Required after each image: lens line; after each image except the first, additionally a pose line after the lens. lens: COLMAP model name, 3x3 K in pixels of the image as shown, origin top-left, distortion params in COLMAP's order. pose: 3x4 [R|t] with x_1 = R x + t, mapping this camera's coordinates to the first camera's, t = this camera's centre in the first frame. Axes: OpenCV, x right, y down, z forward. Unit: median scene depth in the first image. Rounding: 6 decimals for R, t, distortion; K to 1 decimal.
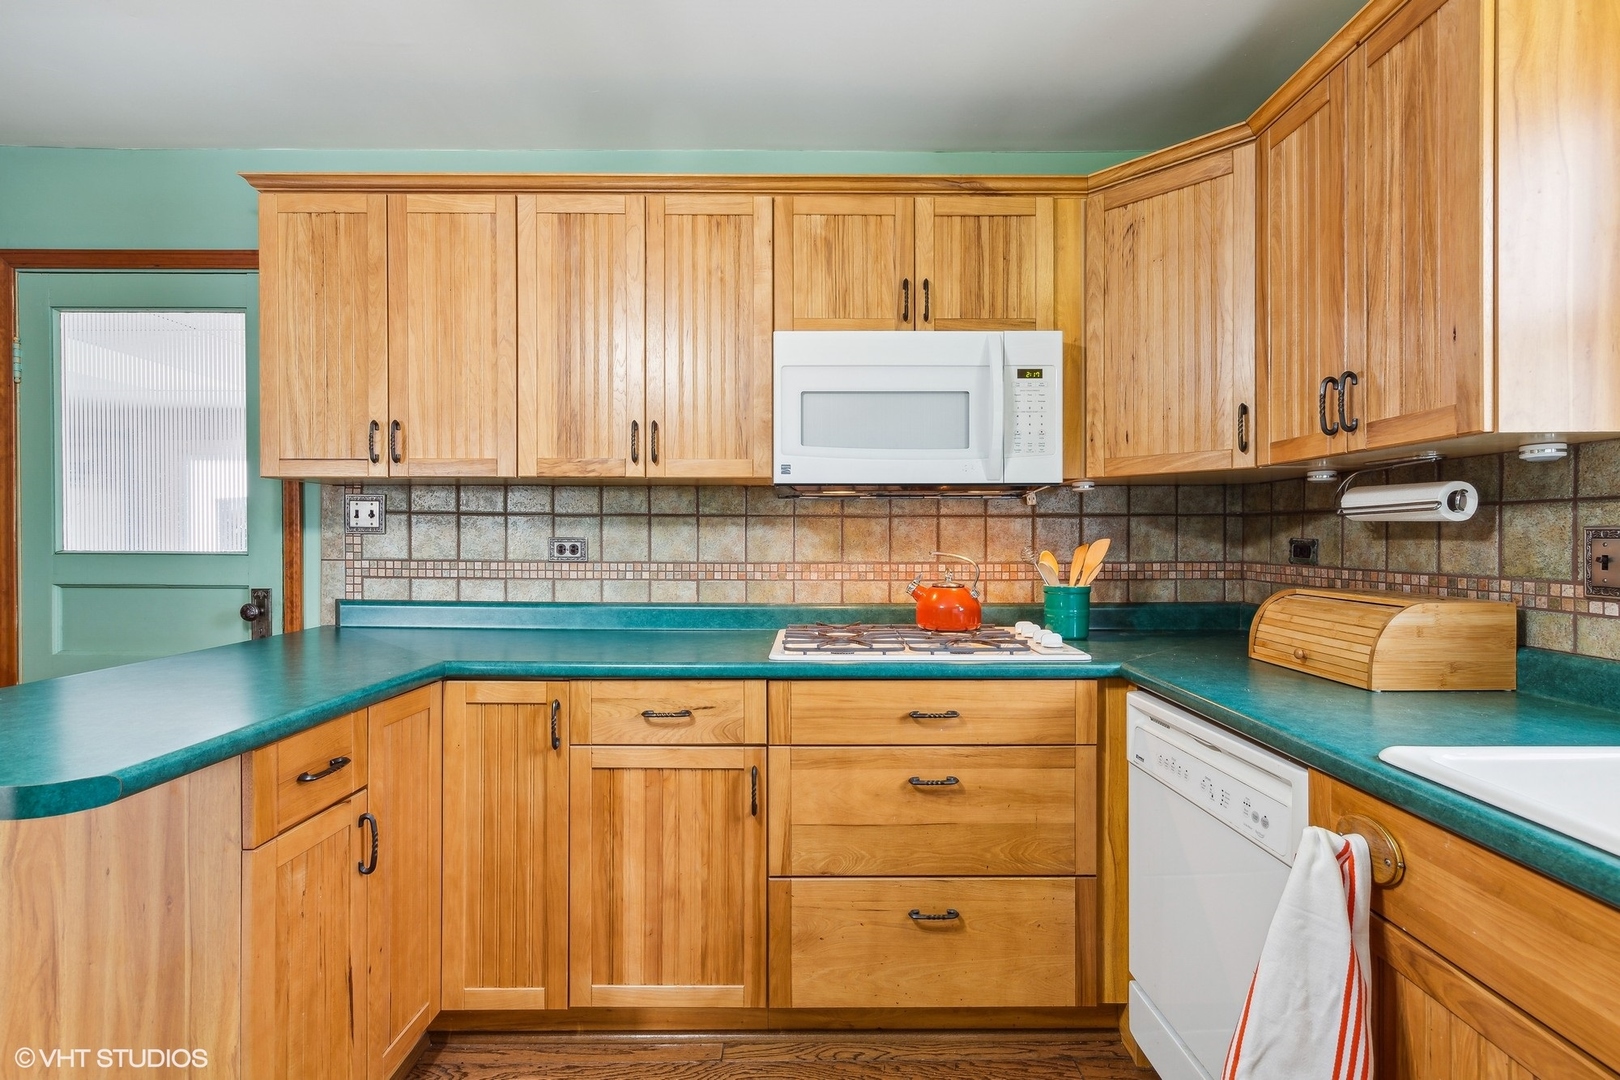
lens RADIAL K [[770.5, 0, 812.1], [0, 770.5, 542.8], [0, 0, 1]] dist [0.001193, 0.000275]
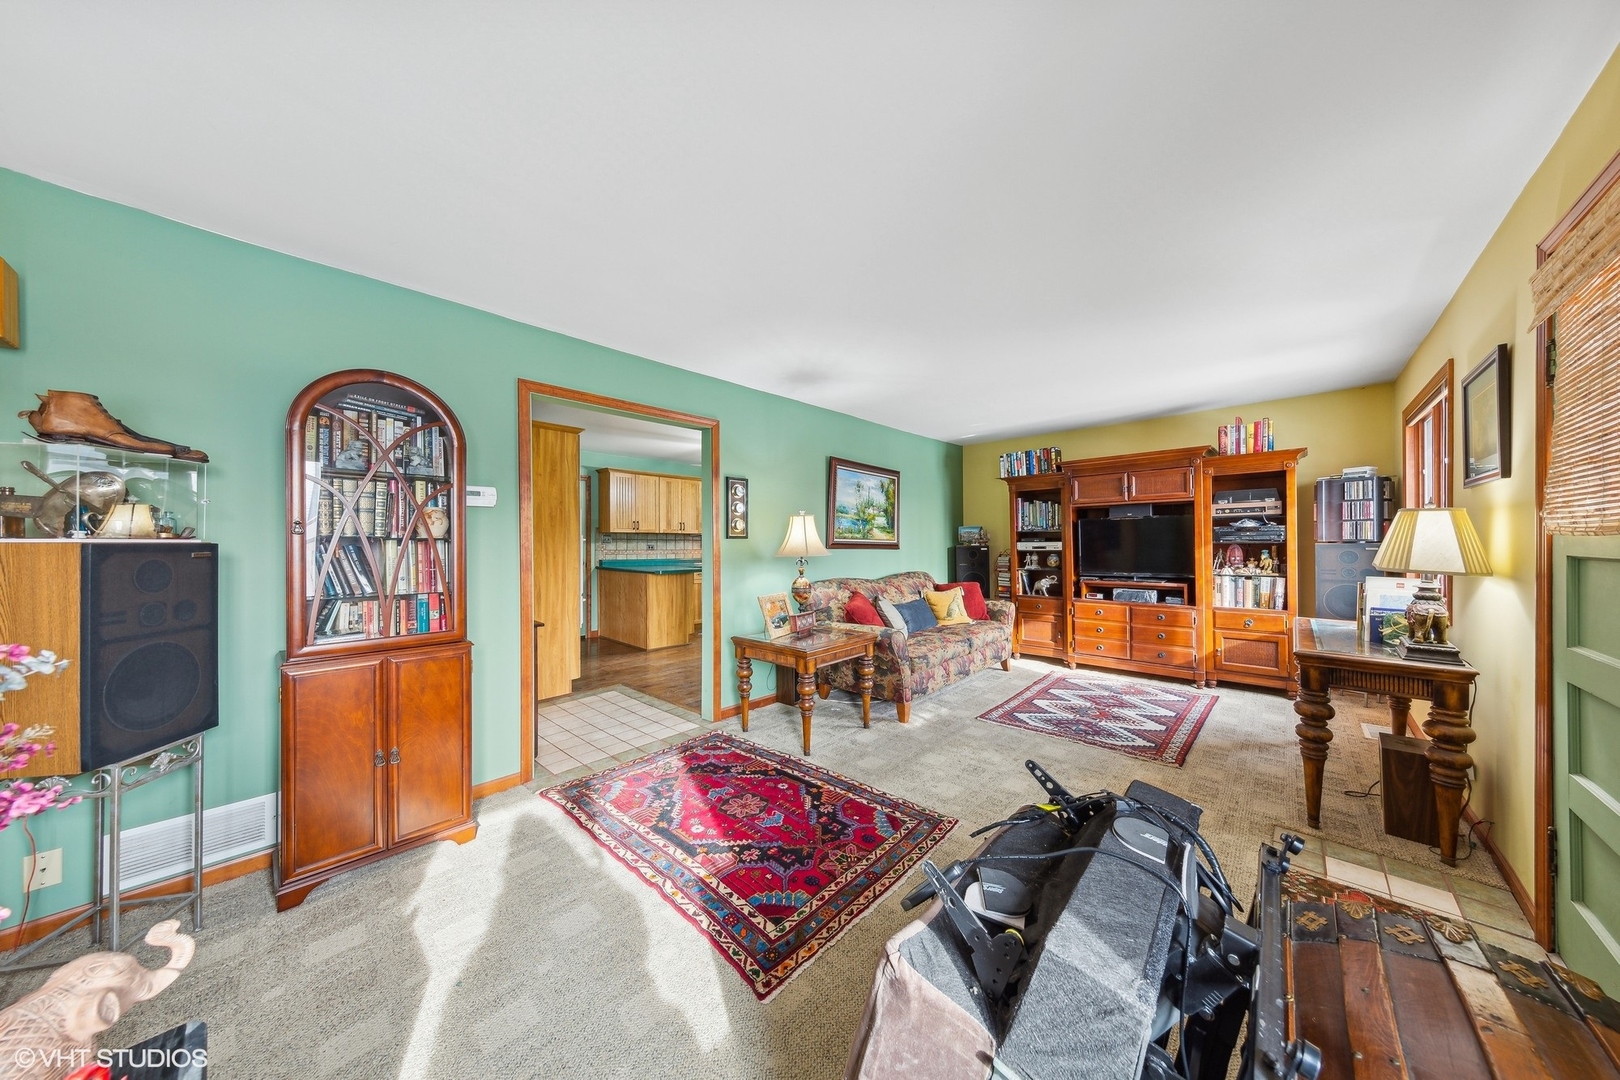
lens RADIAL K [[506.9, 0, 802.5], [0, 506.9, 540.3], [0, 0, 1]] dist [0.014347, -0.000047]
pose [[0.690025, 0.000267, 0.723785, -2.141200], [0.009718, 0.999906, -0.009634, 0.003800], [-0.723720, 0.013681, 0.689958, -1.966177]]
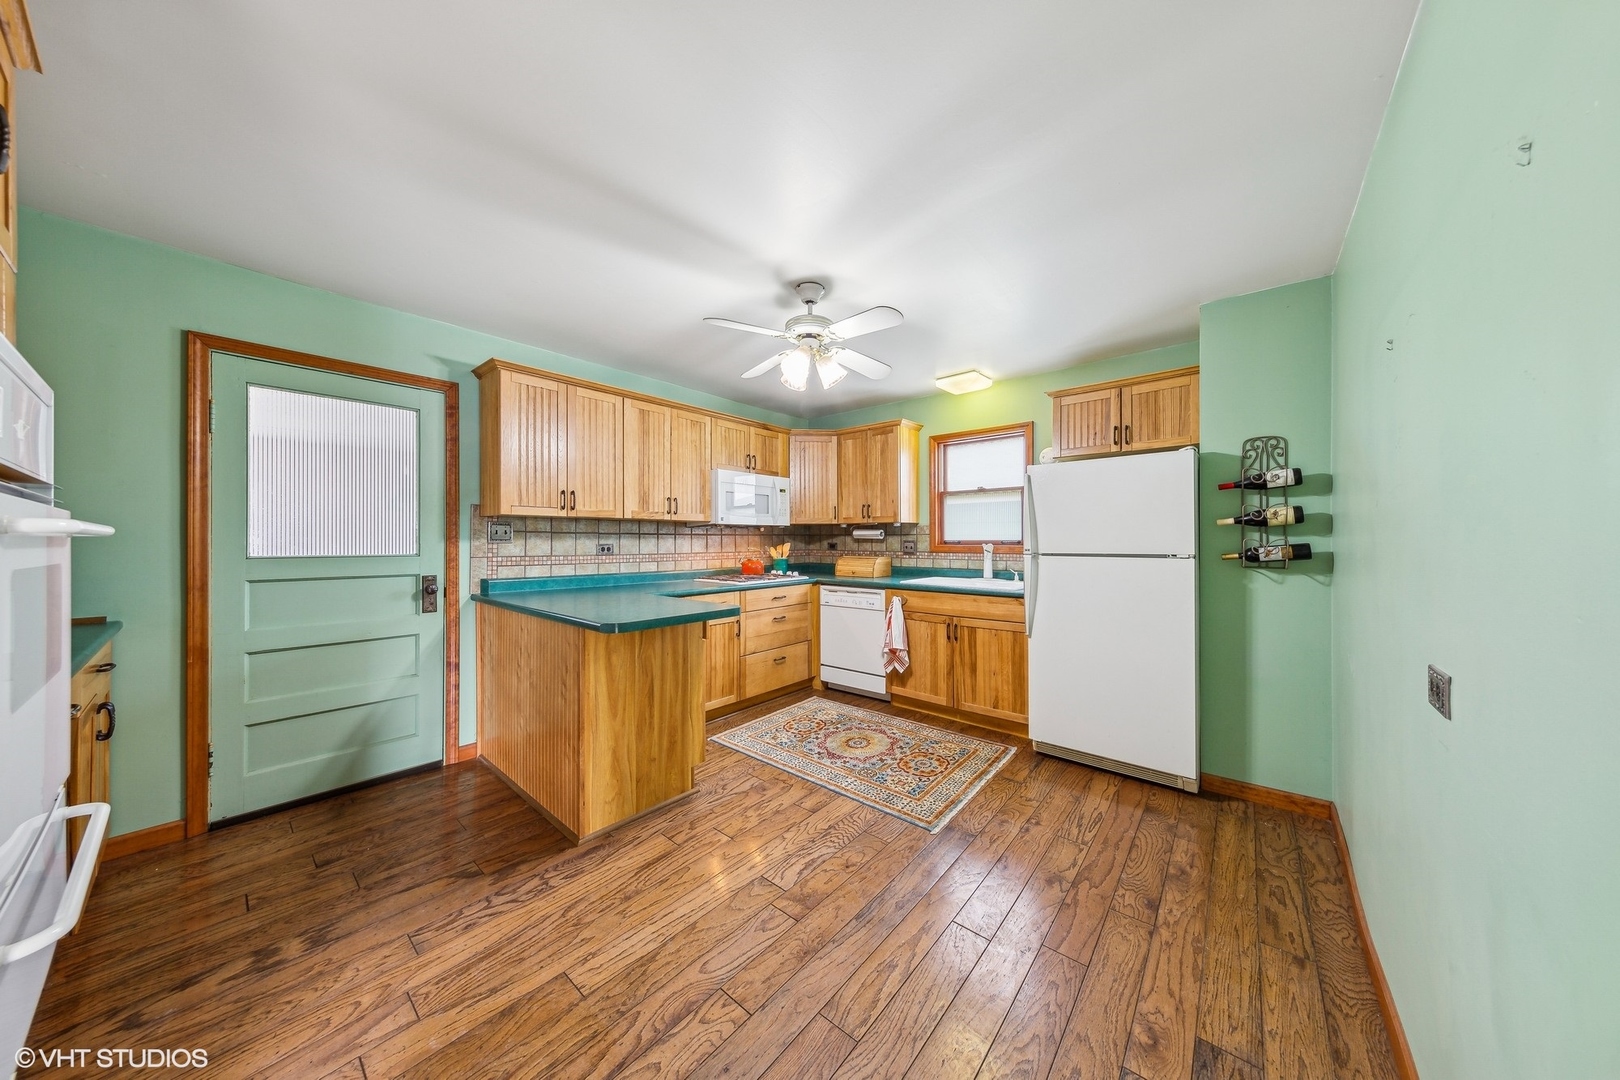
lens RADIAL K [[520.7, 0, 810.0], [0, 520.7, 540.0], [0, 0, 1]] dist [0.014789, -0.000021]
pose [[0.654428, -0.002900, 0.756118, -1.210042], [0.006343, 0.999979, -0.001655, -0.013815], [-0.756097, 0.005880, 0.654433, -0.460642]]
